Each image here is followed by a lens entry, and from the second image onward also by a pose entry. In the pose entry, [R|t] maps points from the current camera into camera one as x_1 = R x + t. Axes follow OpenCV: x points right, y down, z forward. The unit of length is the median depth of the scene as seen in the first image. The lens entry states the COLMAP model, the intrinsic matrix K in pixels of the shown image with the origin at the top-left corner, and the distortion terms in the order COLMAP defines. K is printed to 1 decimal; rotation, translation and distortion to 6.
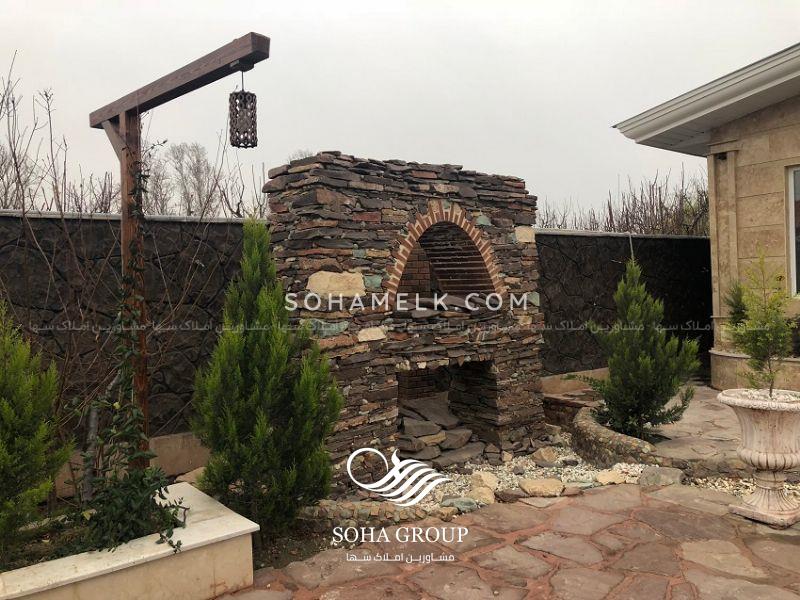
lens RADIAL K [[646.8, 0, 398.8], [0, 646.8, 295.0], [0, 0, 1]] dist [0.031200, -0.026032]
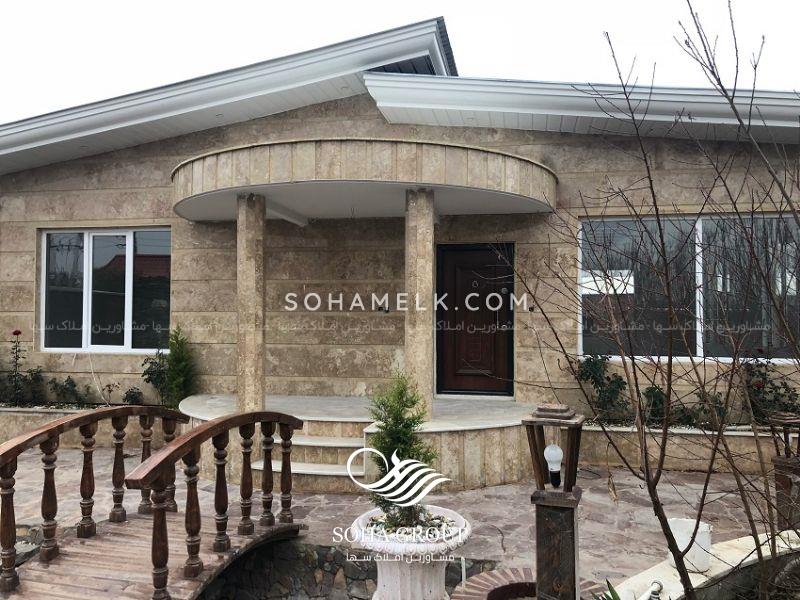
lens RADIAL K [[646.8, 0, 395.0], [0, 646.8, 302.6], [0, 0, 1]] dist [0.031200, -0.026032]
pose [[0.718356, 0.051738, 0.693749, 0.267702], [-0.017977, 0.998278, -0.055834, -0.024495], [-0.695443, 0.027638, 0.718050, -0.171693]]
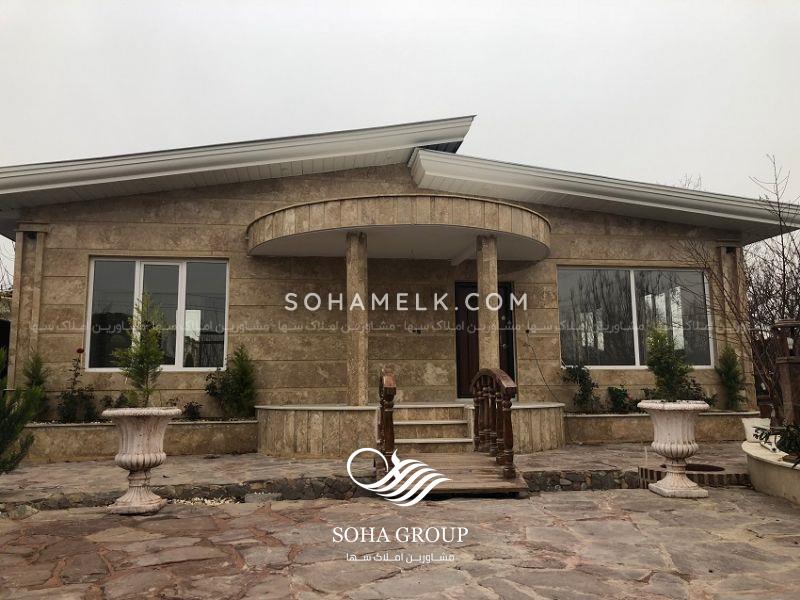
lens RADIAL K [[646.8, 0, 405.6], [0, 646.8, 293.9], [0, 0, 1]] dist [0.031200, -0.026032]
pose [[0.456886, 0.152120, 0.876421, -0.141273], [0.006656, 0.984657, -0.174377, 0.070827], [-0.889500, 0.085504, 0.448864, -0.003898]]
